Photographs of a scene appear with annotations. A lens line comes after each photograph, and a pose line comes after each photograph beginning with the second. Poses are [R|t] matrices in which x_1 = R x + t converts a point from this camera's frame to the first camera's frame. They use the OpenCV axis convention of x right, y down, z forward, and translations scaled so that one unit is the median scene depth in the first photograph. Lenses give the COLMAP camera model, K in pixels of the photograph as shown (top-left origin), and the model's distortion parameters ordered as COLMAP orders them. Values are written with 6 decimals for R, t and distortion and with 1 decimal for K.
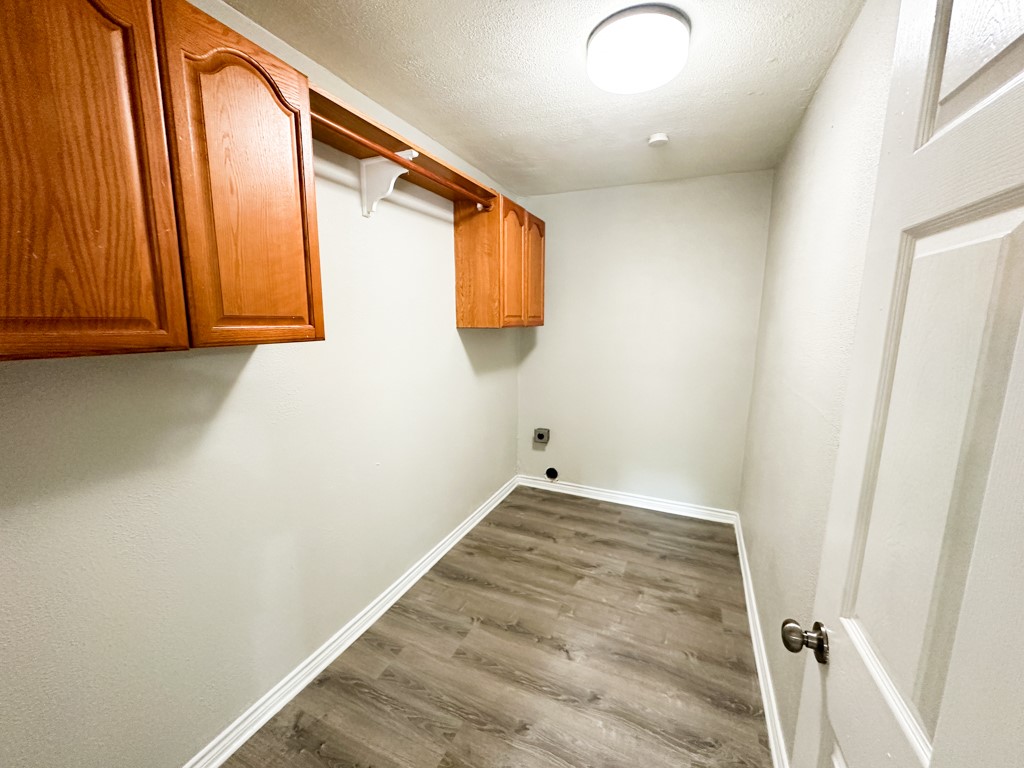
lens RADIAL K [[406.7, 0, 510.1], [0, 406.7, 382.7], [0, 0, 1]] dist [-0.003662, 0.000244]
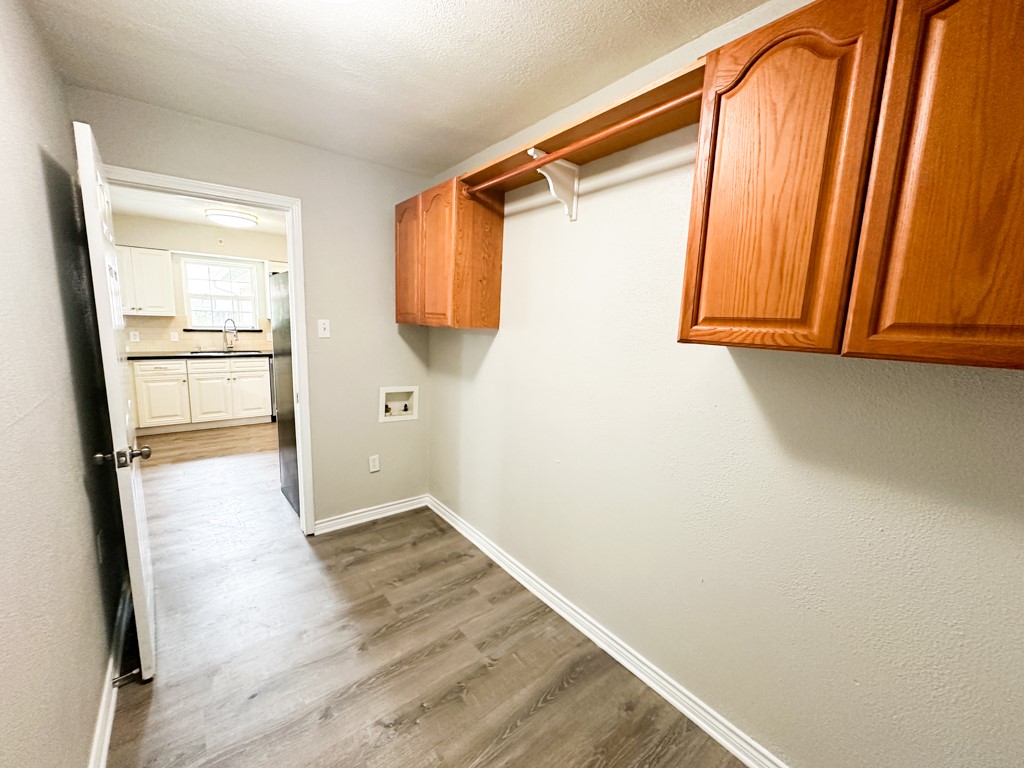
lens RADIAL K [[406.7, 0, 510.1], [0, 406.7, 382.7], [0, 0, 1]] dist [-0.003662, 0.000244]
pose [[-0.455492, 0.118542, -0.882312, 0.665657], [-0.182293, 0.957674, 0.222776, -0.215125], [0.871376, 0.262312, -0.414604, 1.383640]]
